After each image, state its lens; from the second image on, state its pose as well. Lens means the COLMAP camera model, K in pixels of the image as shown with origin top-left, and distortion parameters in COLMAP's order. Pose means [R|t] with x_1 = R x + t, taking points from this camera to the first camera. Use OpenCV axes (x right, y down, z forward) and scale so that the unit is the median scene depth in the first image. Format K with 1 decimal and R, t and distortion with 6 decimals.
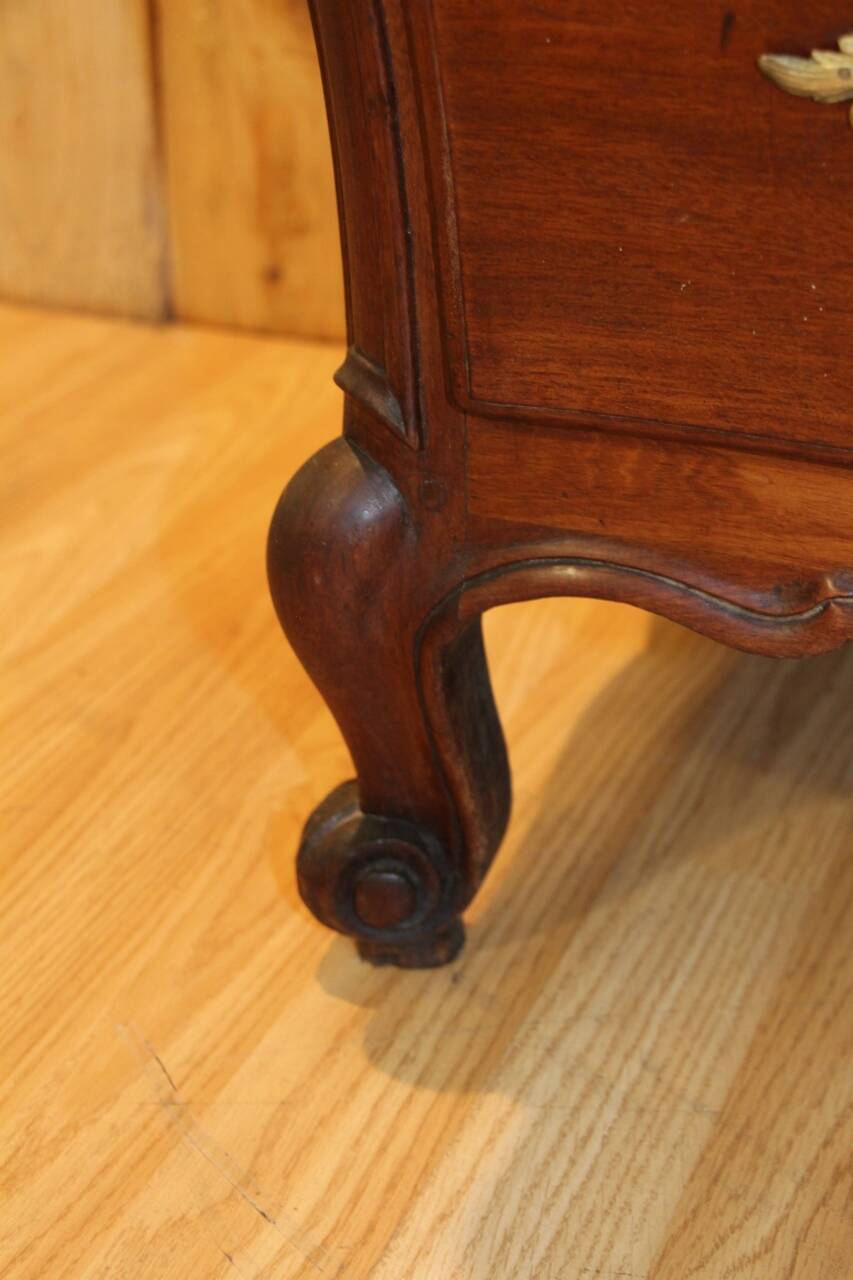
lens RADIAL K [[2146.6, 0, 426.5], [0, 2146.6, 640.0], [0, 0, 1]] dist [0.054425, 0.108963]
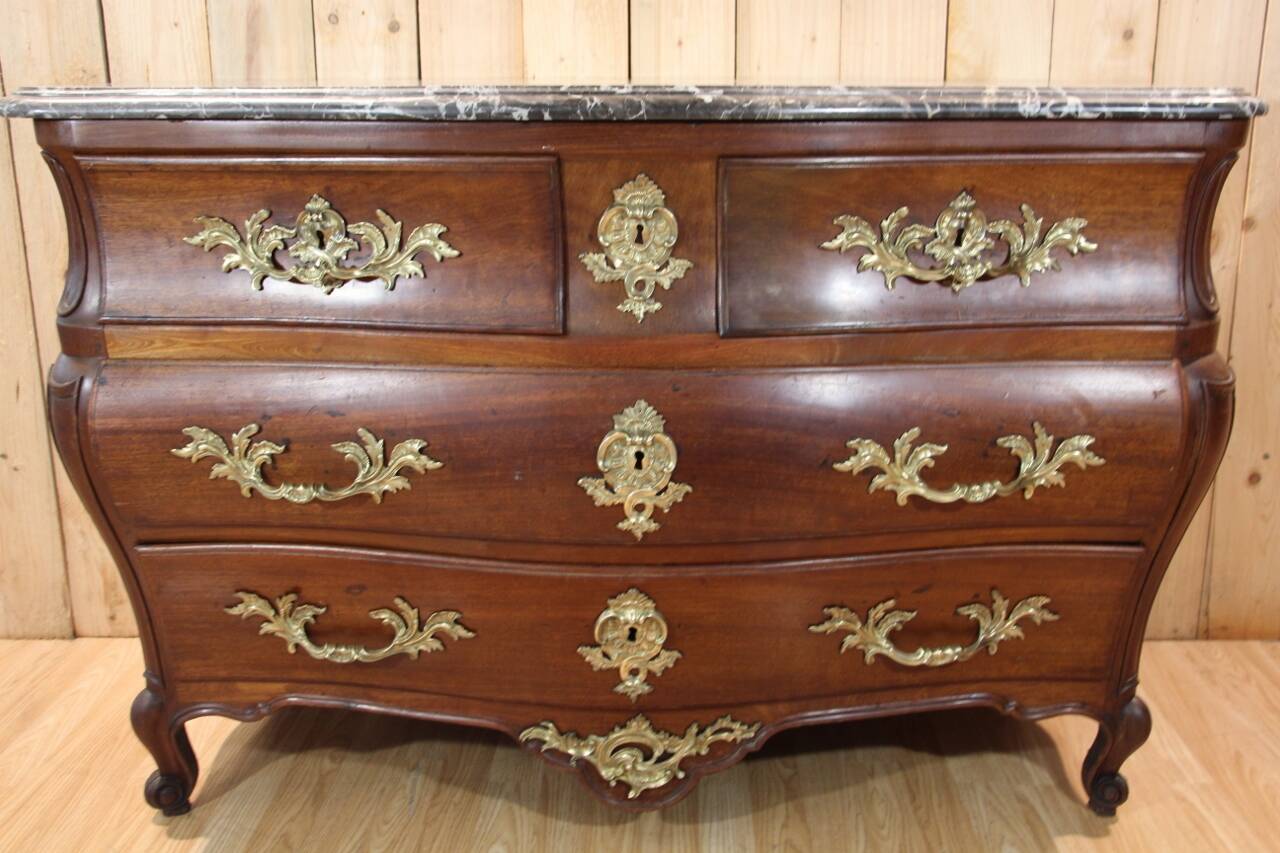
lens RADIAL K [[1301.4, 0, 661.4], [0, 1301.4, 427.6], [0, 0, 1]] dist [-0.130491, 0.247679]
pose [[0.929833, -0.096658, 0.355061, 0.057296], [0.166099, 0.971243, -0.170580, 0.008178], [-0.328363, 0.217586, 0.919149, -1.701431]]
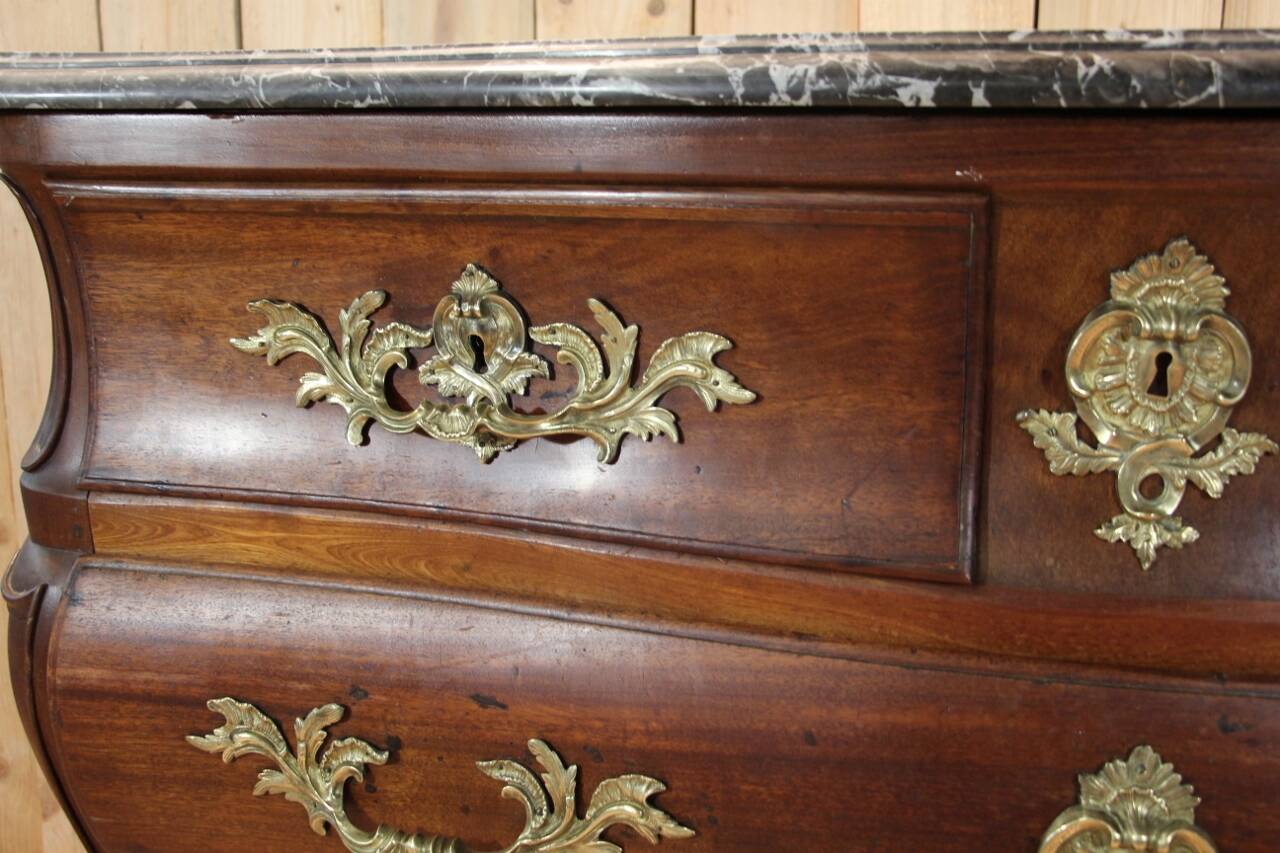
lens RADIAL K [[1324.8, 0, 658.8], [0, 1324.8, 424.8], [0, 0, 1]] dist [-0.130223, 0.261022]
pose [[0.984723, -0.029189, 0.171664, 0.273775], [0.073160, 0.963968, -0.255760, -0.395686], [-0.158013, 0.264412, 0.951377, -0.692861]]
